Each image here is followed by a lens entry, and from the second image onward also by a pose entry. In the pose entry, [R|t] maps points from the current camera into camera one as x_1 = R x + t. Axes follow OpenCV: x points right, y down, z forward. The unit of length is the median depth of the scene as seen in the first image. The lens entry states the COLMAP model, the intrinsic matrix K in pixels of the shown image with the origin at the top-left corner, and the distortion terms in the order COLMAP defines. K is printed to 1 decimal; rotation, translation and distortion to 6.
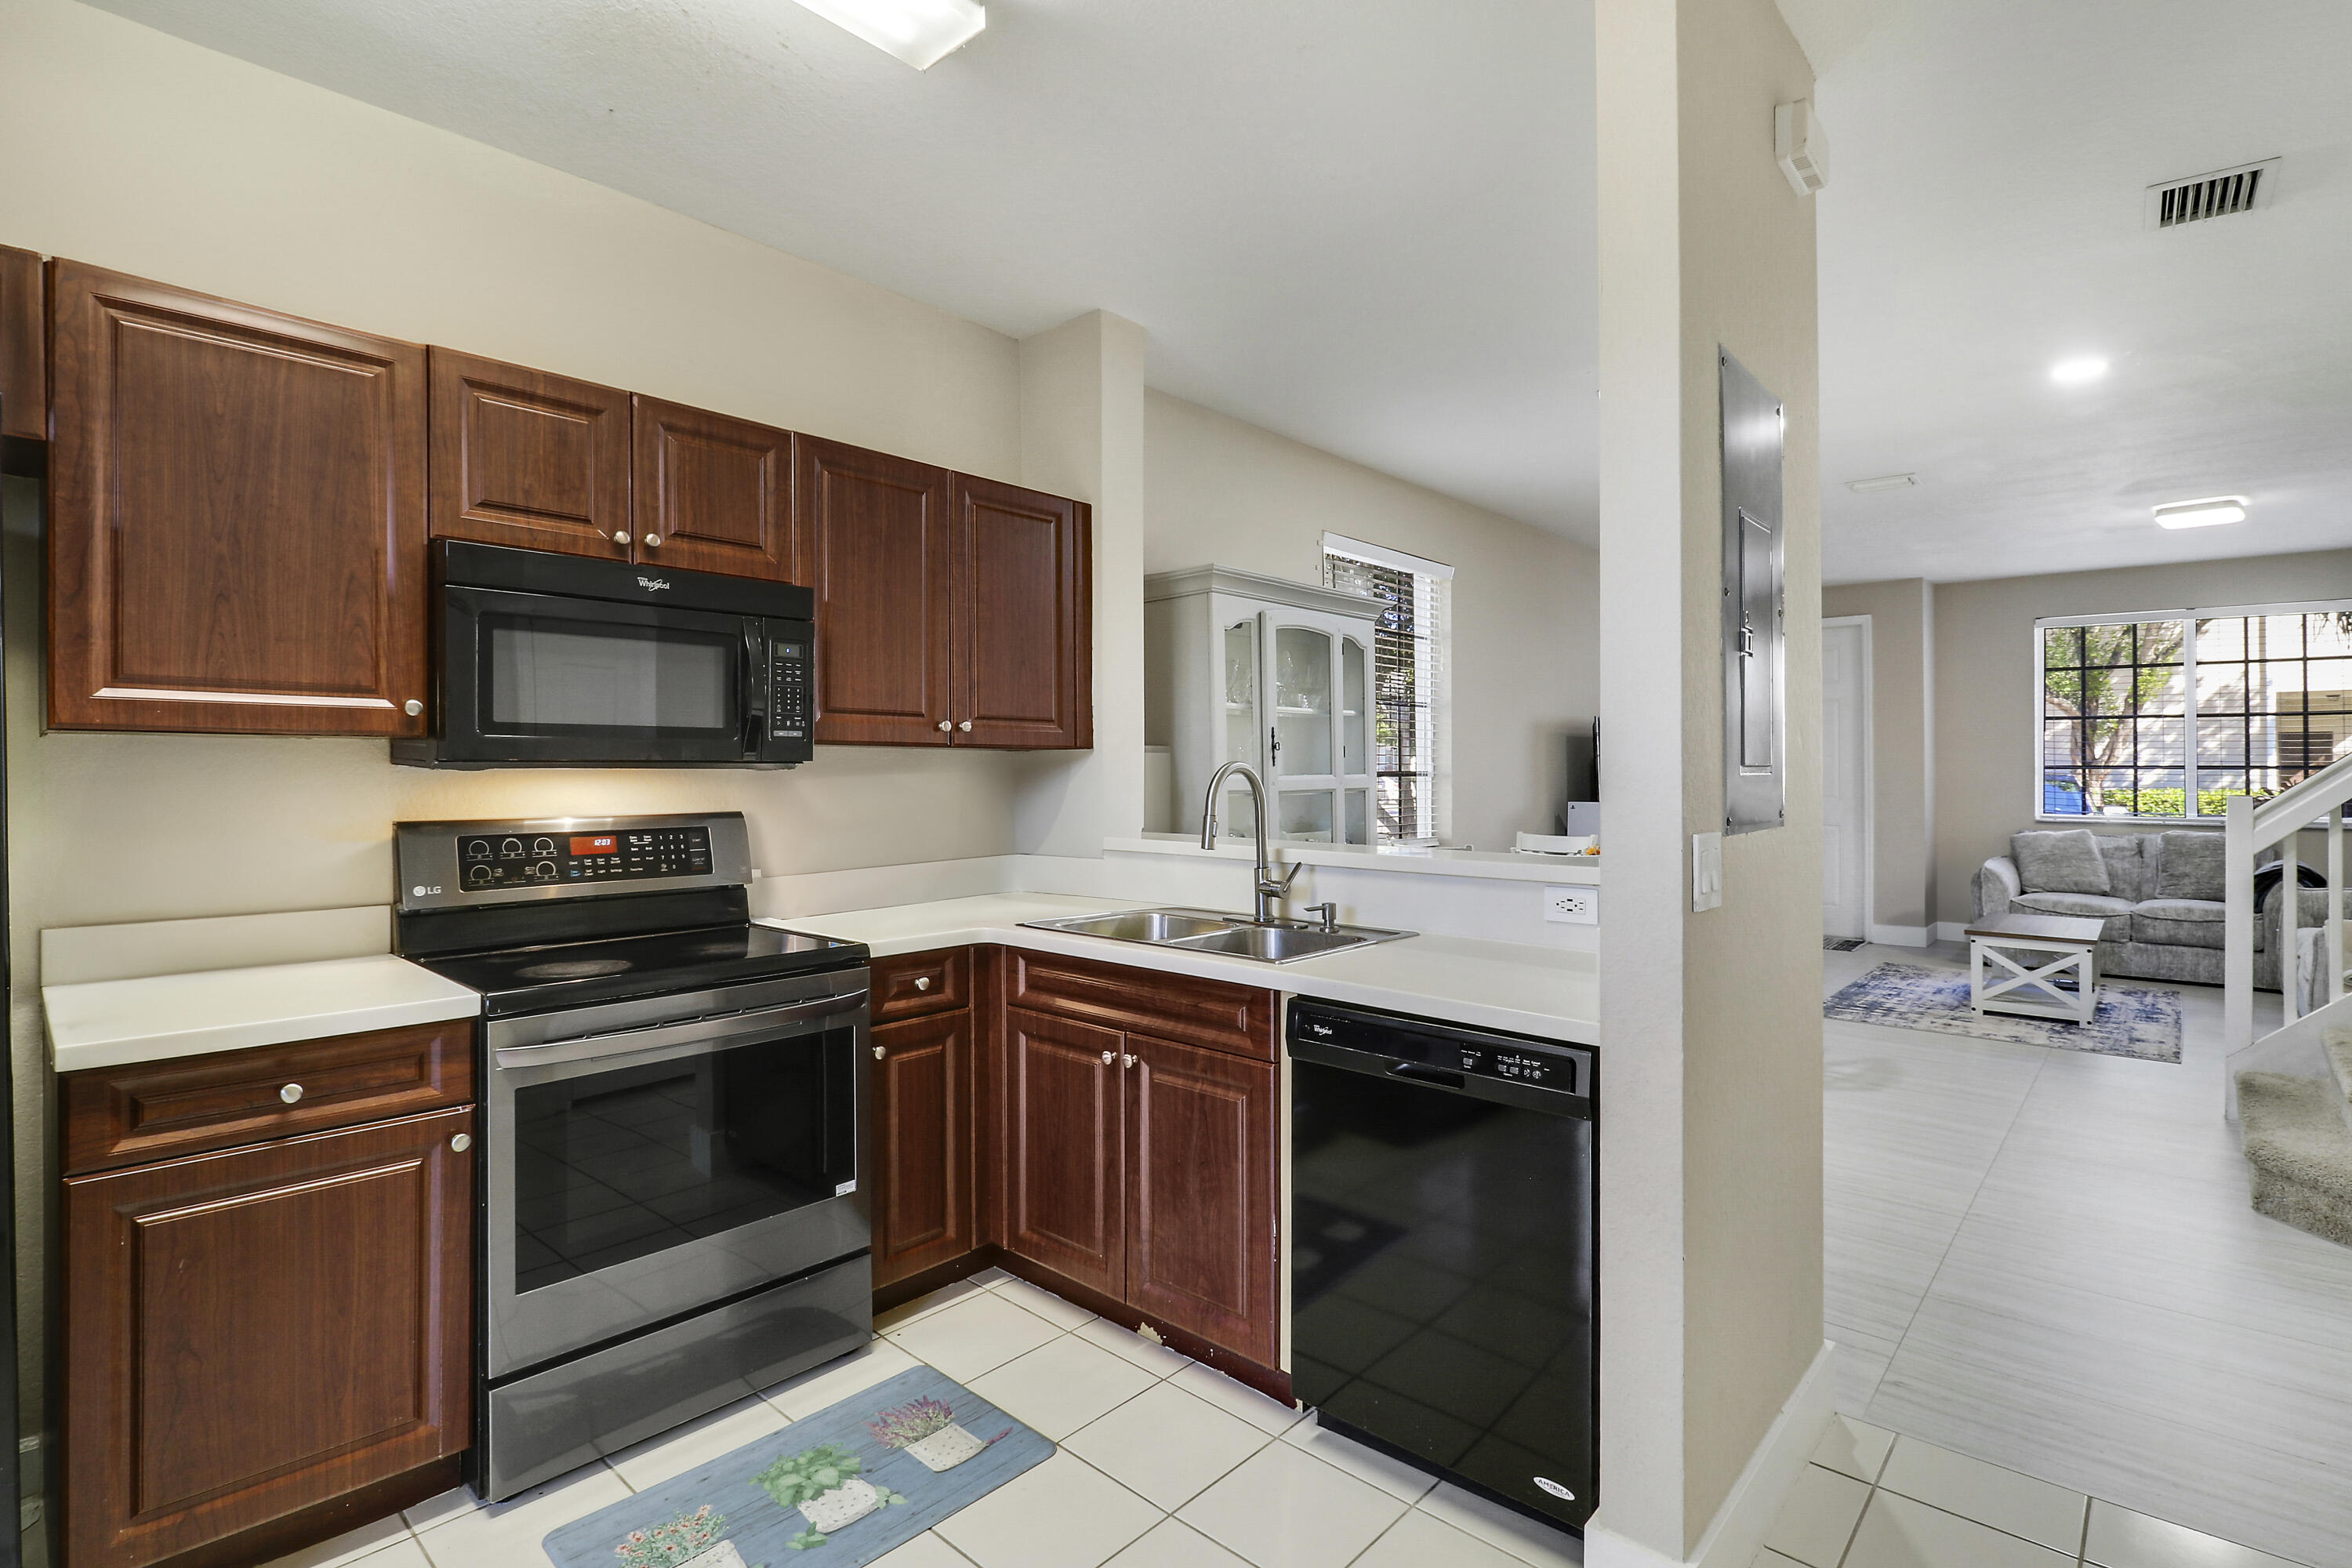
lens RADIAL K [[1121.0, 0, 1194.9], [0, 1121.0, 768.5], [0, 0, 1]] dist [0.002134, -0.011164]
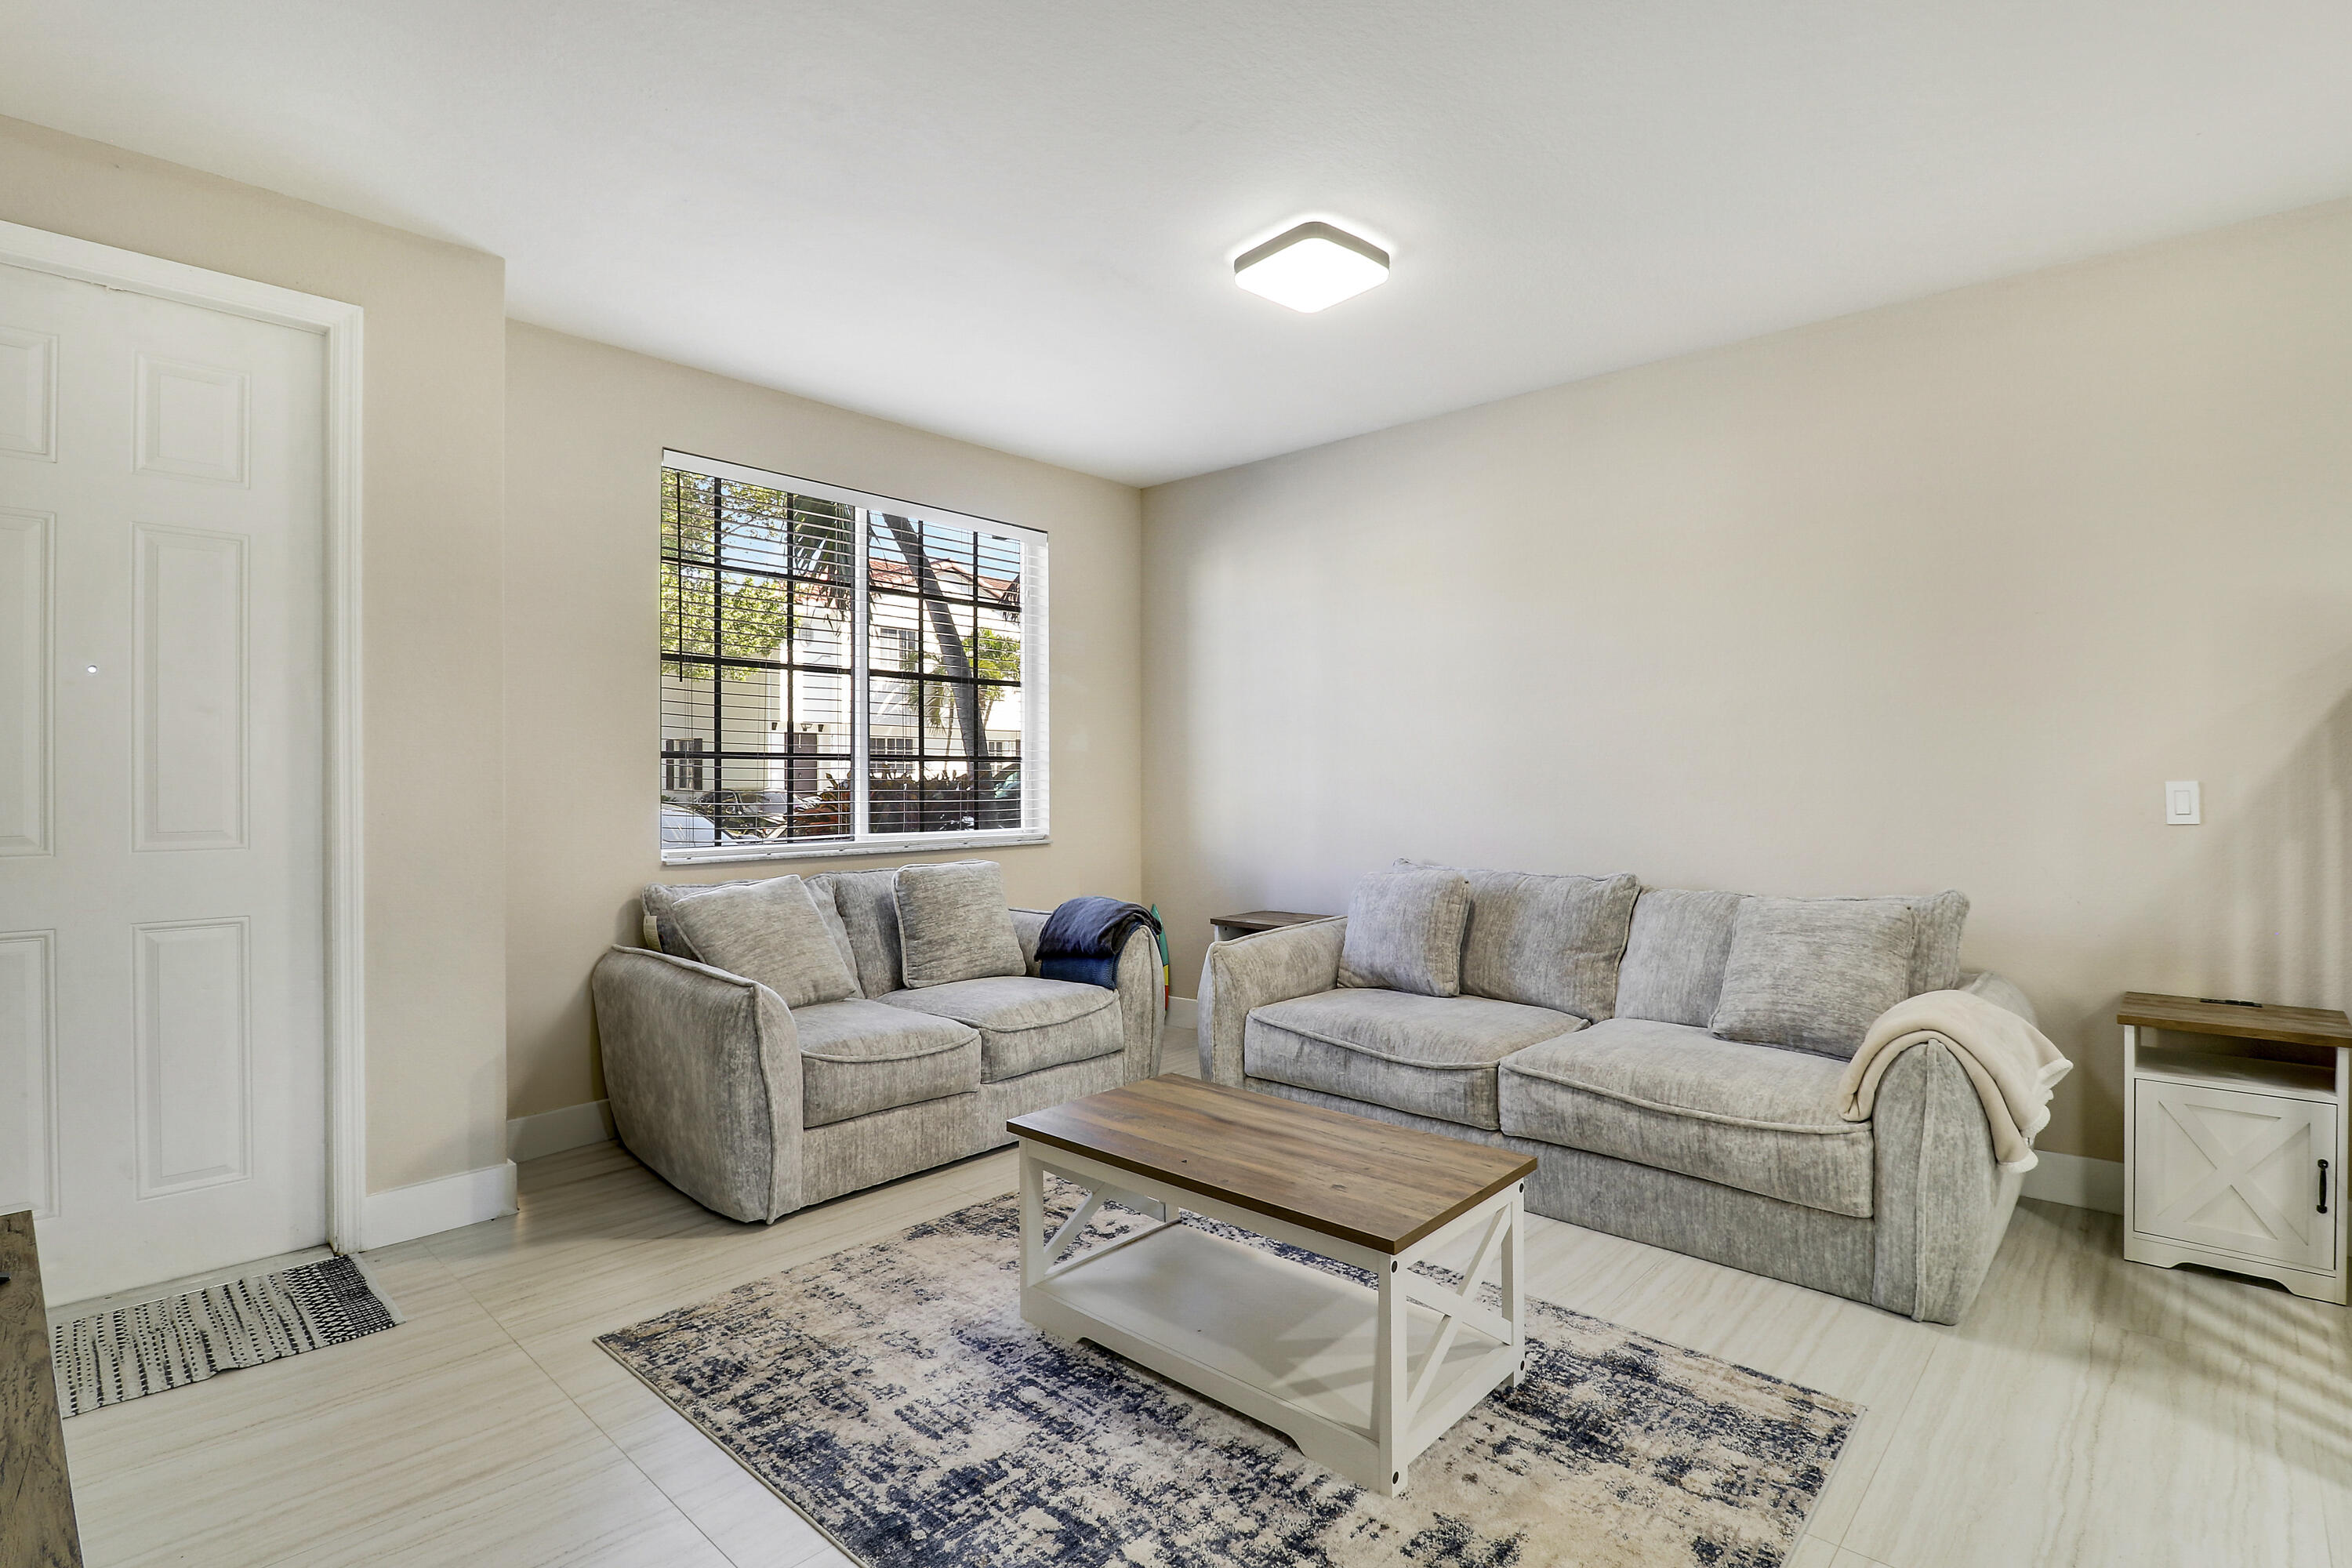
lens RADIAL K [[1093.3, 0, 1158.2], [0, 1093.3, 768.4], [0, 0, 1]] dist [-0.005834, -0.005129]
pose [[0.006972, 0.006797, 0.999953, 0.891292], [0.006136, 0.999958, -0.006839, 0.030507], [-0.999957, 0.006183, 0.006930, 2.473629]]
